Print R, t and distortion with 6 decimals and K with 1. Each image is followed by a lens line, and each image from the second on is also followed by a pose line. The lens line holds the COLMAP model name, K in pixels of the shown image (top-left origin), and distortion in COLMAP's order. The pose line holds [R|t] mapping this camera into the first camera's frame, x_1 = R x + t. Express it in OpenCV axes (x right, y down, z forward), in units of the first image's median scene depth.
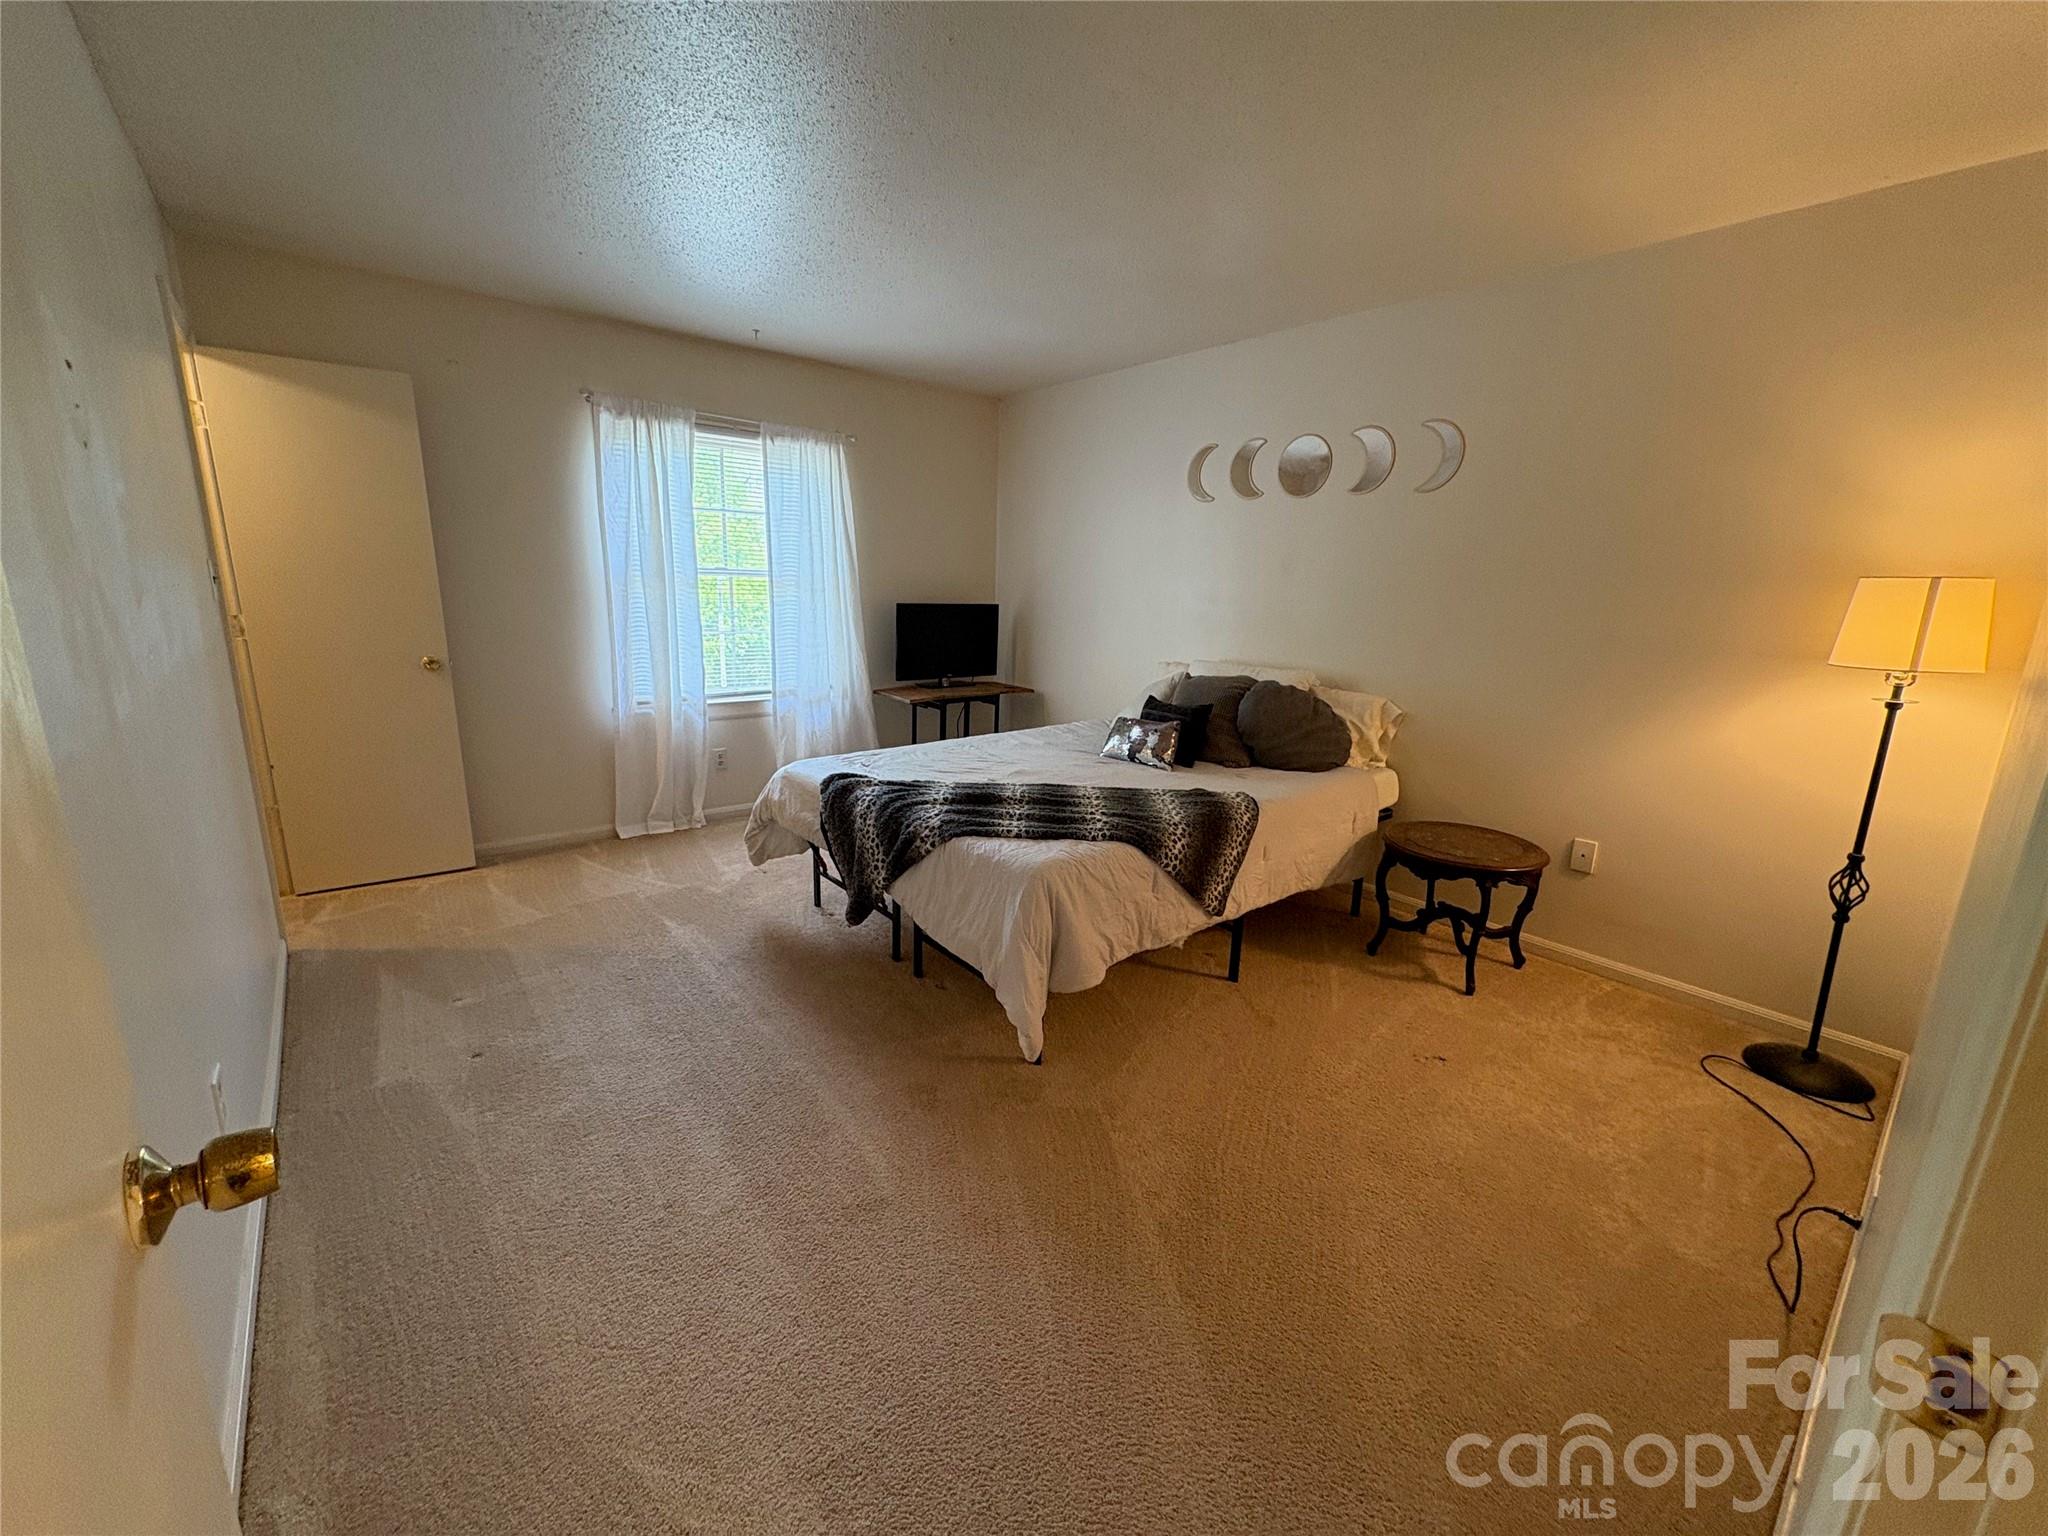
lens RADIAL K [[814.4, 0, 1011.6], [0, 814.4, 767.9], [0, 0, 1]] dist [0.002512, -0.000964]
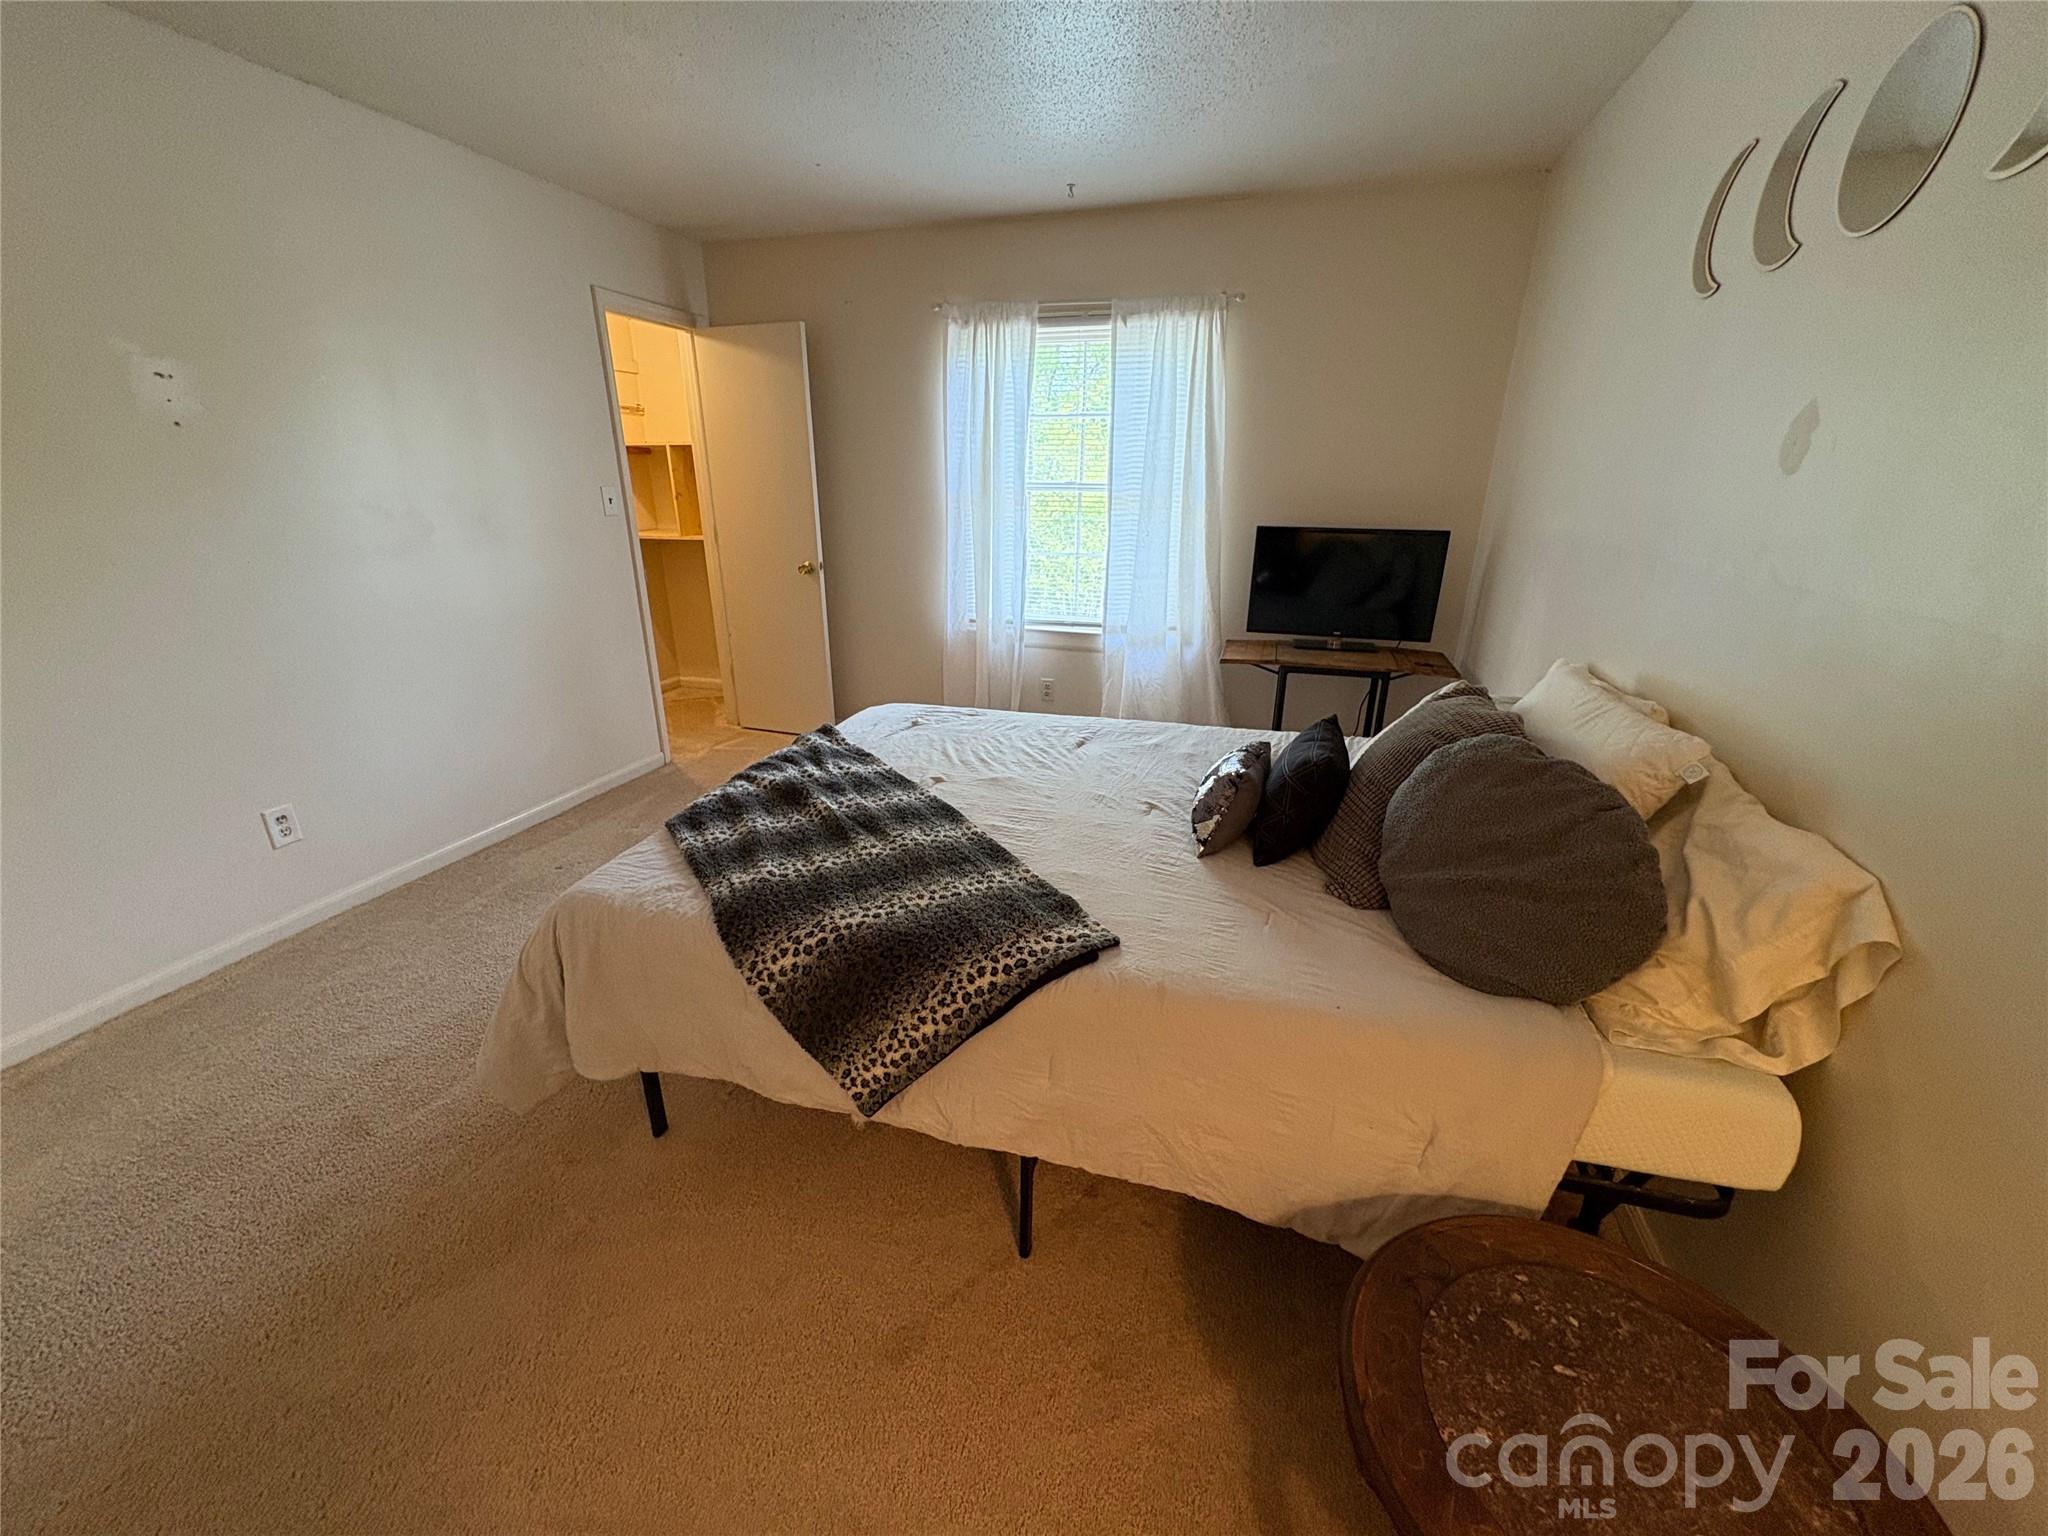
lens RADIAL K [[814.4, 0, 1020.9], [0, 814.4, 763.2], [0, 0, 1]] dist [0.002512, -0.000964]
pose [[0.562112, 0.254587, -0.786902, 0.415486], [-0.178198, 0.966378, 0.185361, -0.104366], [0.807636, 0.036031, 0.588580, 0.447570]]
